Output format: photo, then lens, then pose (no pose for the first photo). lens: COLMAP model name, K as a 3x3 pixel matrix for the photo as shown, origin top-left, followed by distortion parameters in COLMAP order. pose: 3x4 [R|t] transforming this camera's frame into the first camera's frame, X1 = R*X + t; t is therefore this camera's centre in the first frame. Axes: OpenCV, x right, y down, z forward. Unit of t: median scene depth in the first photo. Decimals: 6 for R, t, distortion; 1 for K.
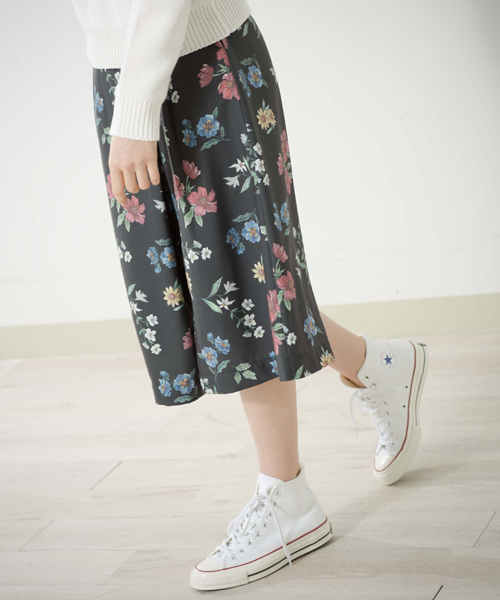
lens RADIAL K [[1326.7, 0, 250.8], [0, 1326.7, 299.7], [0, 0, 1]] dist [-0.105209, 0.000000]
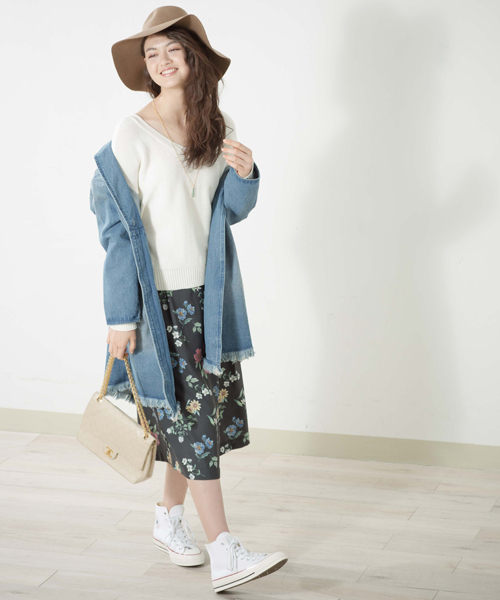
lens RADIAL K [[1326.7, 0, 248.3], [0, 1326.7, 298.9], [0, 0, 1]] dist [-0.105209, 0.000000]
pose [[0.978816, 0.155254, 0.133471, -0.211365], [-0.144317, 0.985602, -0.088098, -0.007480], [-0.145227, 0.066970, 0.987129, -0.590529]]
